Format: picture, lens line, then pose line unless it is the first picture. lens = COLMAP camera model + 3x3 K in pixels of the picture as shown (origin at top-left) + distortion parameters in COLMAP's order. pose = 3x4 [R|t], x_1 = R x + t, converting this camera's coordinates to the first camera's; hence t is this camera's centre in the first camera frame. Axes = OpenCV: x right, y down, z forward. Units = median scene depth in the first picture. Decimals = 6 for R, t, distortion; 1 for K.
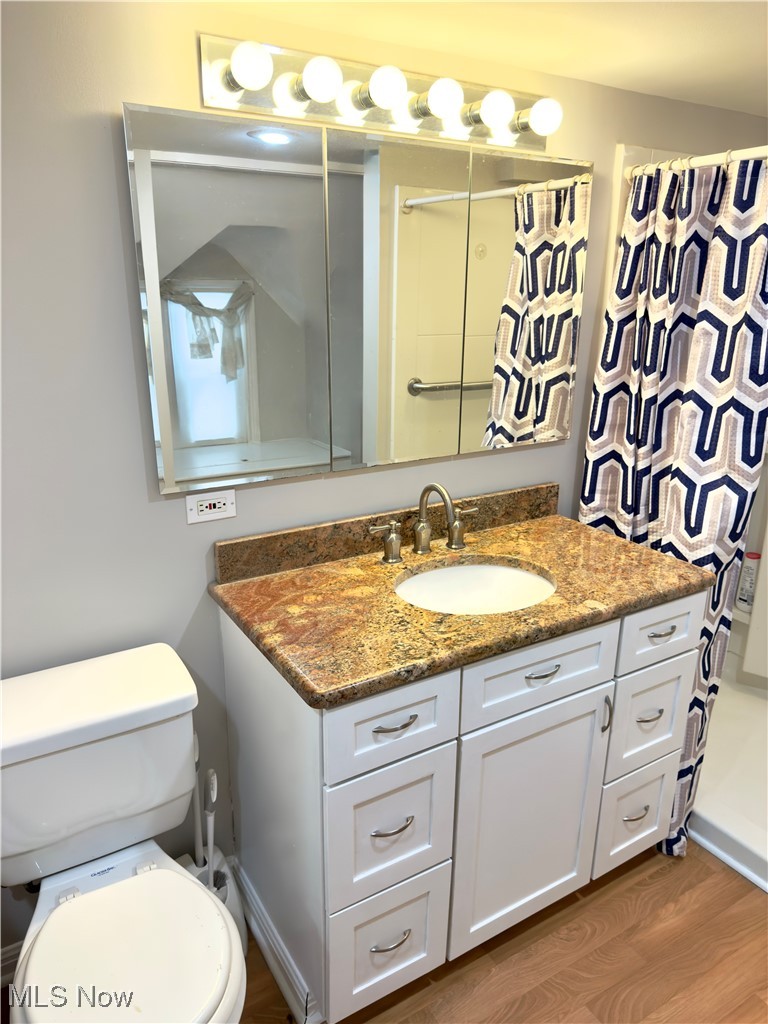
lens RADIAL K [[718.4, 0, 382.3], [0, 718.4, 512.5], [0, 0, 1]] dist [0.005678, -0.007669]
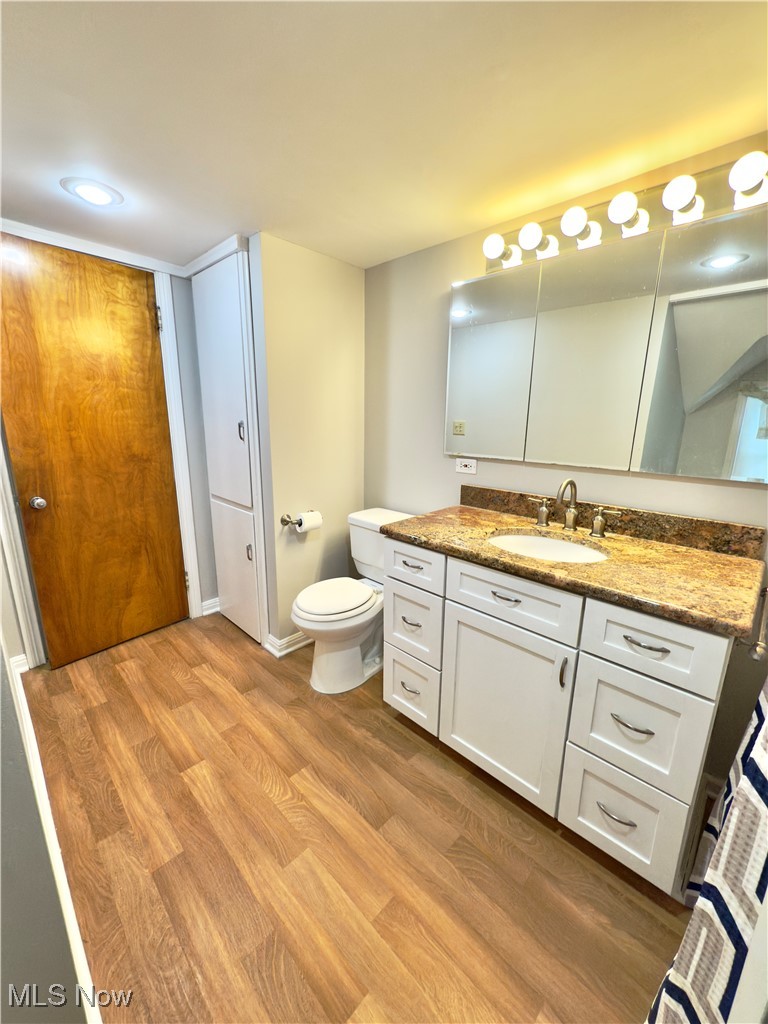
lens RADIAL K [[411.1, 0, 383.5], [0, 411.1, 511.5], [0, 0, 1]] dist [0.004200, 0.000257]
pose [[0.248700, 0.224235, -0.942267, 0.817757], [-0.294901, 0.944175, 0.146853, 0.010797], [0.922595, 0.241353, 0.300944, 0.437345]]
